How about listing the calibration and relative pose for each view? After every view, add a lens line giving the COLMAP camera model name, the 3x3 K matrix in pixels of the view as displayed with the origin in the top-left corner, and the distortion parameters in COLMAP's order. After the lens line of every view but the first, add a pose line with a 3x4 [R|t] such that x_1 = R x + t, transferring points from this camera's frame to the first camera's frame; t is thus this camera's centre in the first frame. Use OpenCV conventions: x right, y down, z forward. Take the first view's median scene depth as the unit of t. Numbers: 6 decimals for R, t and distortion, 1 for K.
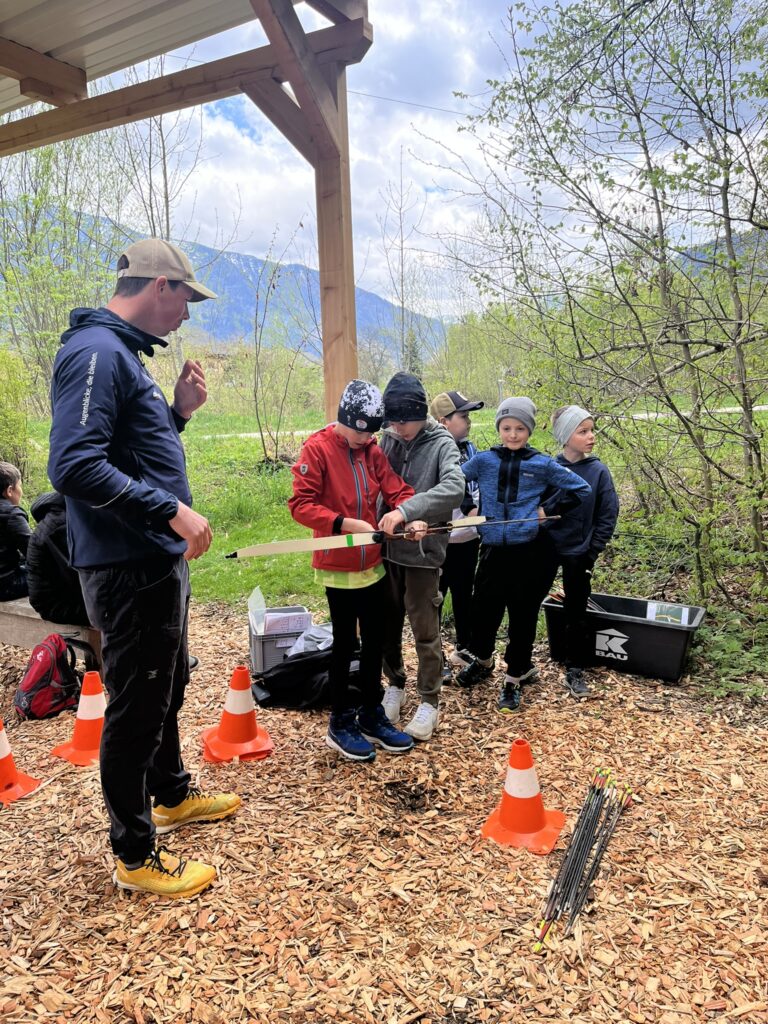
lens RADIAL K [[783.6, 0, 390.0], [0, 783.6, 511.4], [0, 0, 1]] dist [0.072523, -0.098586]
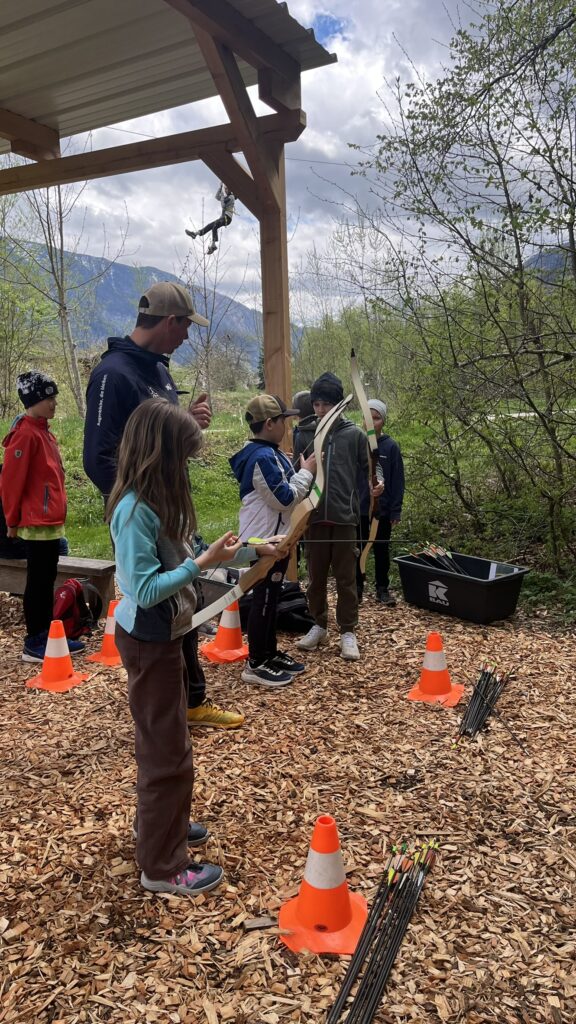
lens RADIAL K [[786.9, 0, 285.6], [0, 786.9, 522.9], [0, 0, 1]] dist [0.038032, -0.018799]
pose [[0.998697, -0.012038, 0.049592, -0.145441], [0.011584, 0.999888, 0.009444, 0.058750], [-0.049700, -0.008858, 0.998725, -0.355899]]
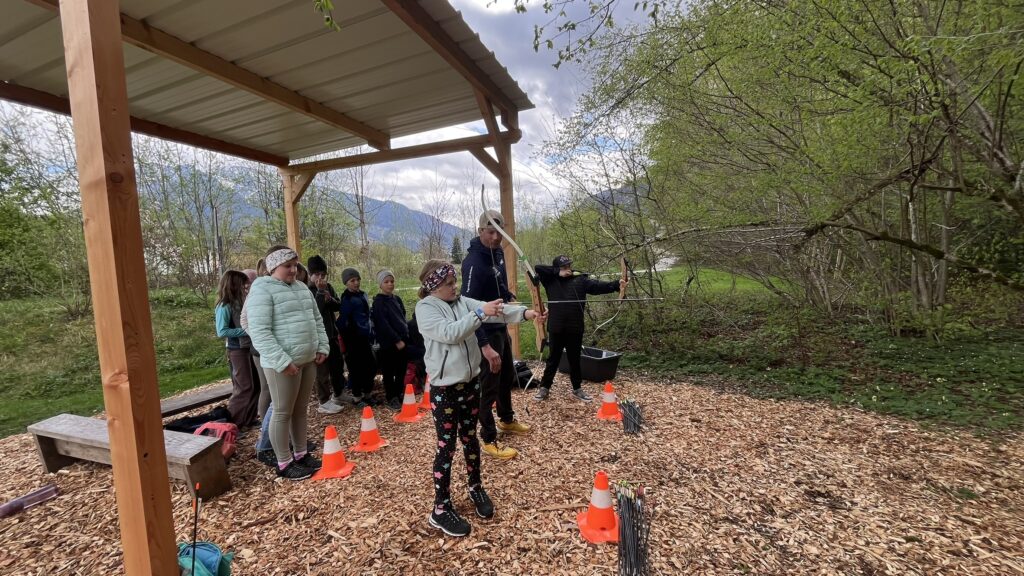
lens RADIAL K [[423.4, 0, 513.3], [0, 423.4, 290.0], [0, 0, 1]] dist [0.000011, 0.000287]
pose [[0.986044, -0.026811, 0.164310, -0.342412], [0.042975, 0.994490, -0.095622, 0.071068], [-0.160841, 0.101349, 0.981763, -0.398255]]
